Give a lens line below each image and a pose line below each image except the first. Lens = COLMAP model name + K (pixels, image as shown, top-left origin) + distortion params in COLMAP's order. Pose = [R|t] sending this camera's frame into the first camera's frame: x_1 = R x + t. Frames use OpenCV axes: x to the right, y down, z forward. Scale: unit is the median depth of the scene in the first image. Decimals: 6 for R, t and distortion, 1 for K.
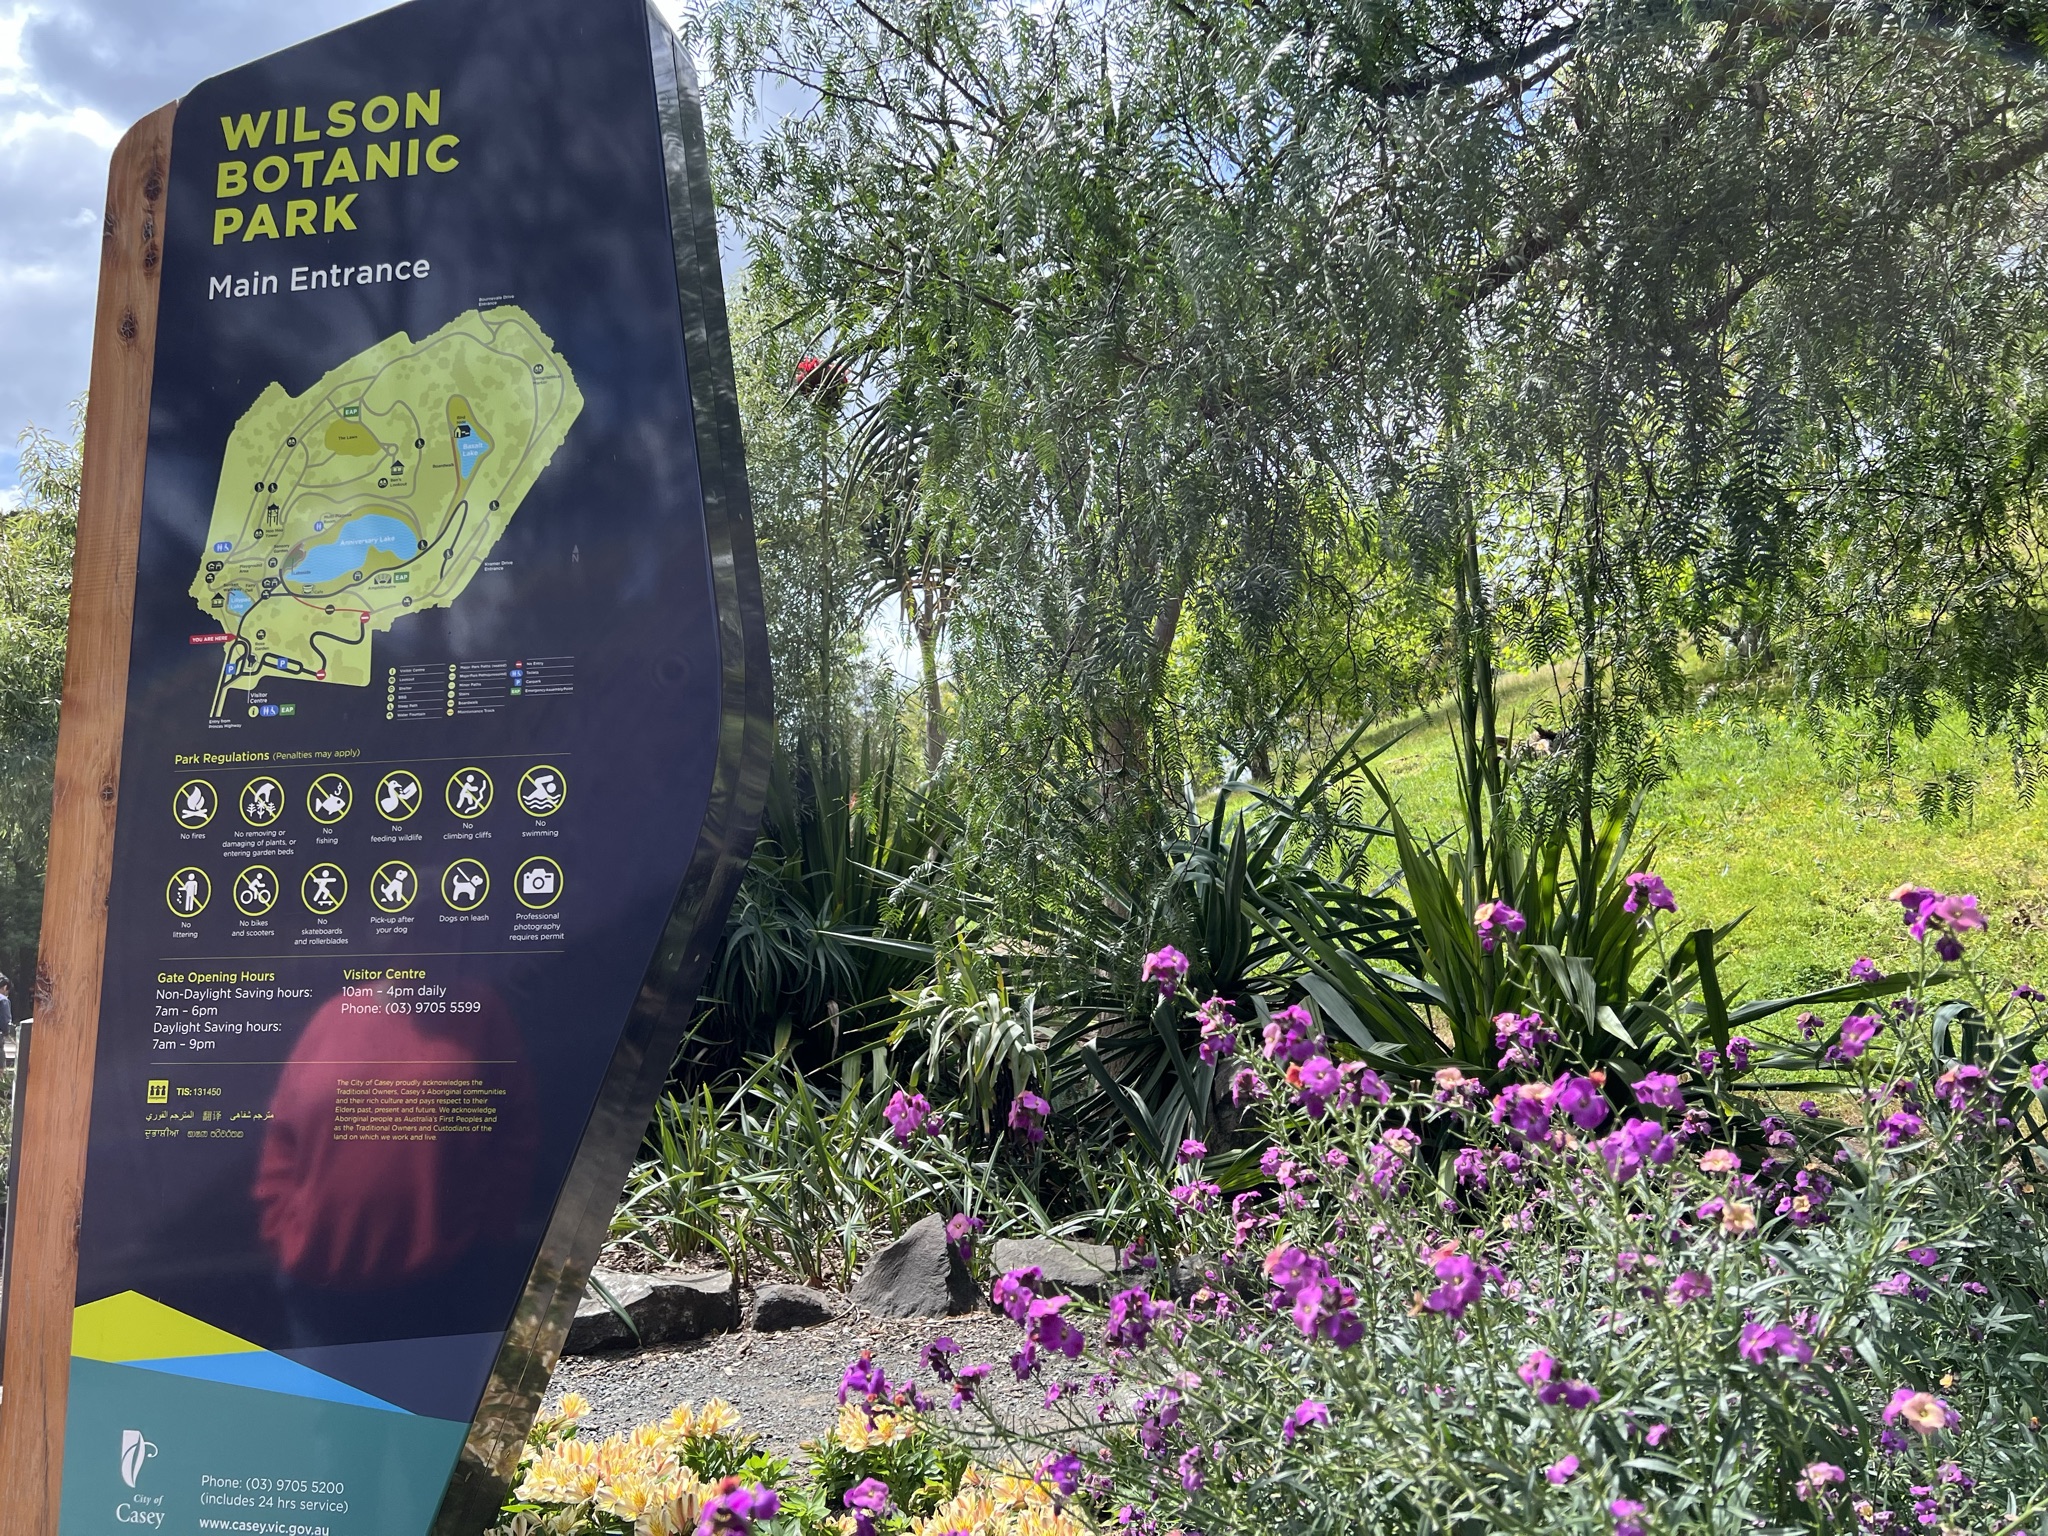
lens RADIAL K [[1539.1, 0, 1023.8], [0, 1539.1, 768.9], [0, 0, 1]] dist [0.006420, -0.000112]
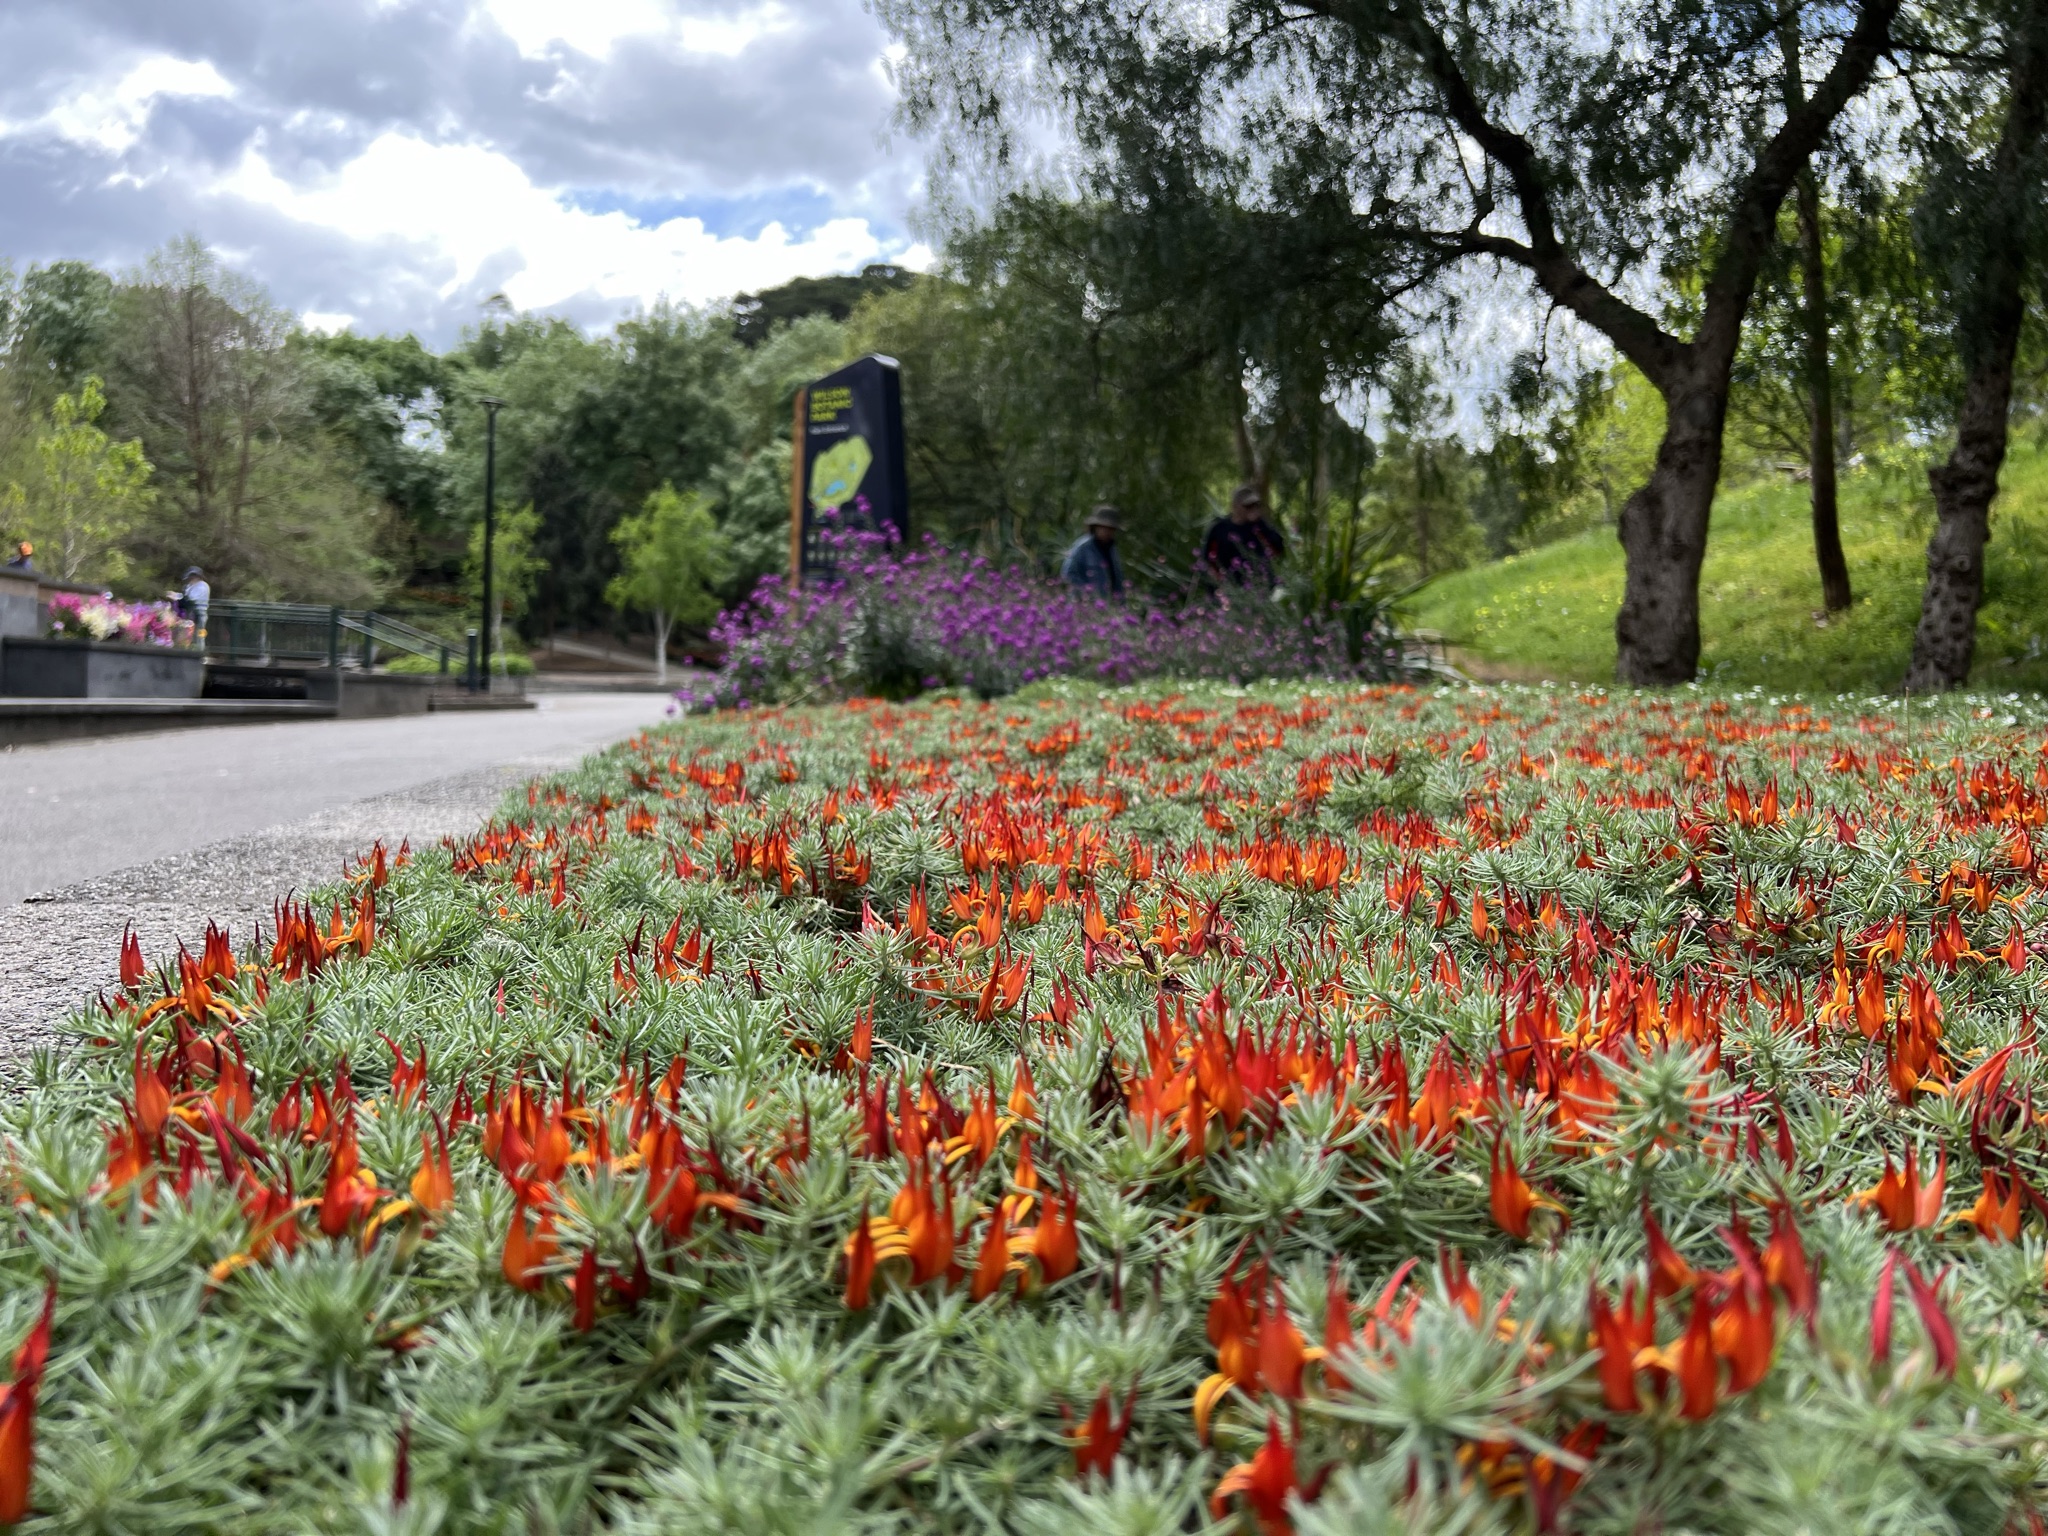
lens RADIAL K [[1539.1, 0, 1022.7], [0, 1539.1, 782.4], [0, 0, 1]] dist [0.006420, -0.000112]
pose [[0.880155, 0.067566, -0.469853, 2.570357], [0.020838, 0.983364, 0.180445, -0.088843], [0.474228, -0.168611, 0.864105, -3.270382]]
